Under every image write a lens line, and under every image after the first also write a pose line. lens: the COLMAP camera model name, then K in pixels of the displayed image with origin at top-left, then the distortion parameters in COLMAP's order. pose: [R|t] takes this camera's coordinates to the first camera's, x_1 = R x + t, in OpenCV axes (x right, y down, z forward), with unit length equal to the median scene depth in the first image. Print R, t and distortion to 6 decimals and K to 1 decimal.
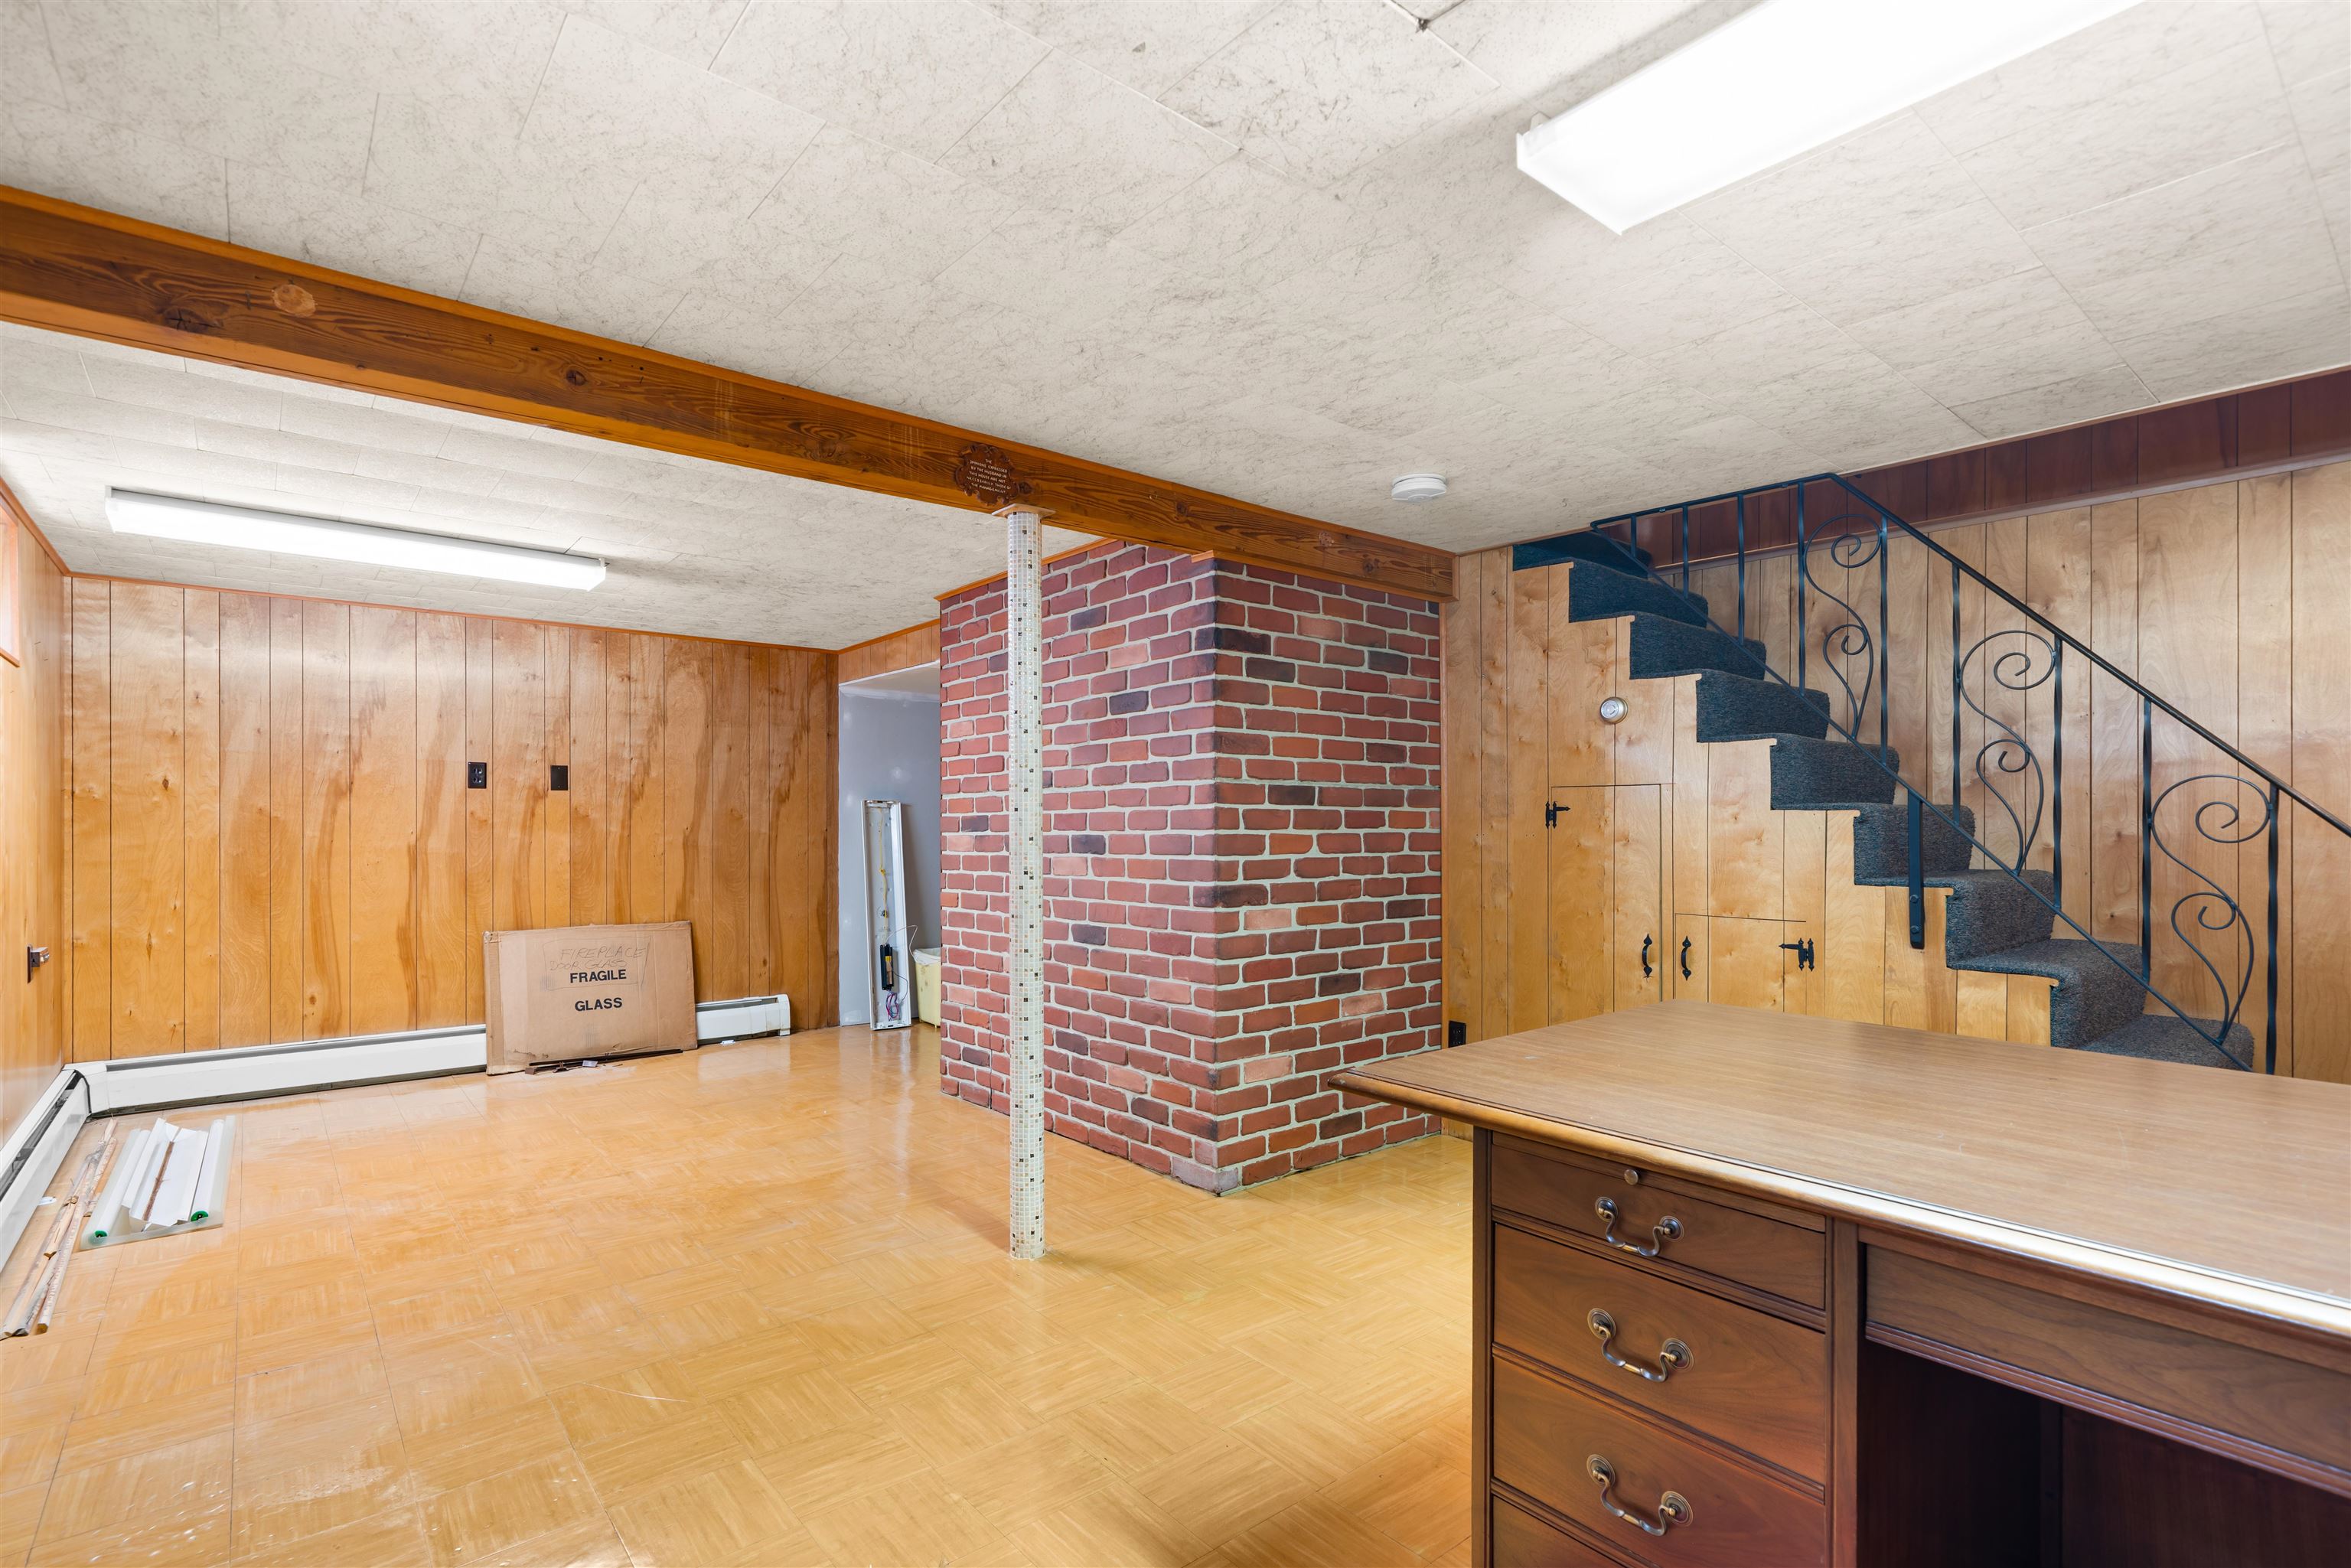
lens RADIAL K [[1104.2, 0, 1165.0], [0, 1104.2, 824.6], [0, 0, 1]] dist [0.003745, 0.001192]
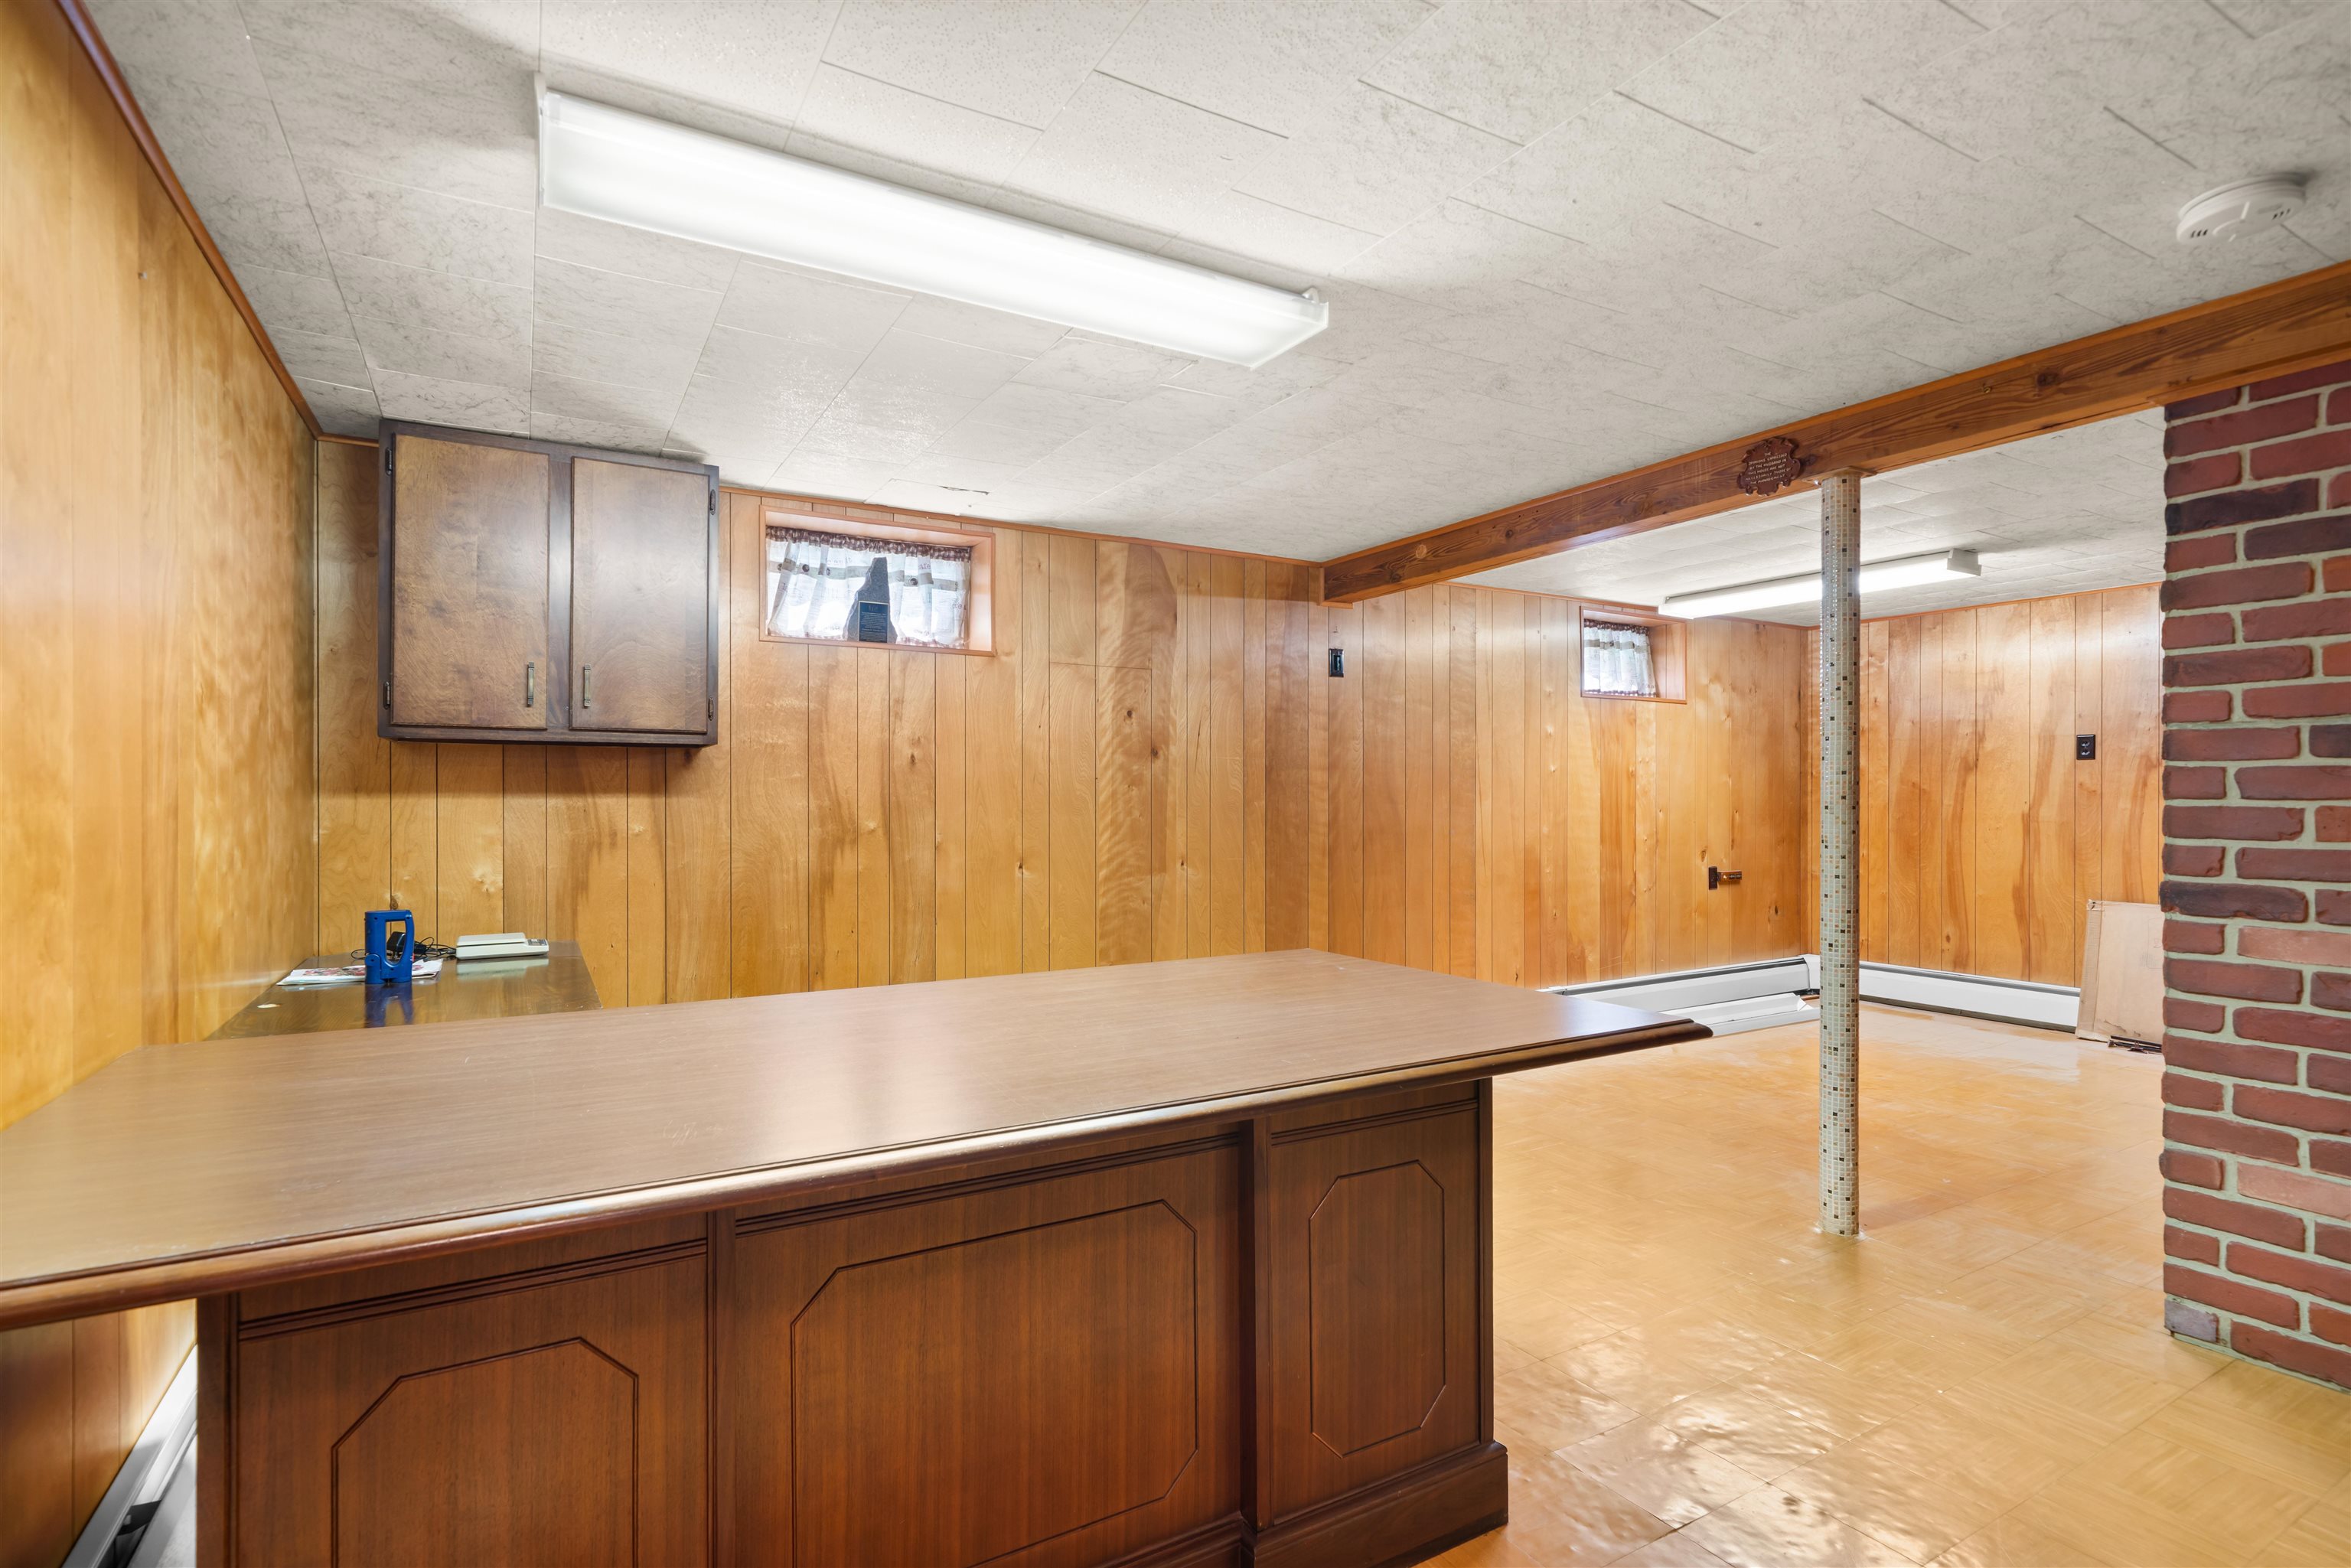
lens RADIAL K [[1104.2, 0, 1171.4], [0, 1104.2, 796.0], [0, 0, 1]] dist [0.003745, 0.001192]
pose [[-0.156186, -0.000758, -0.987727, 0.713899], [-0.000204, 1.000000, -0.000735, 0.002730], [0.987728, 0.000086, -0.156186, 0.430239]]
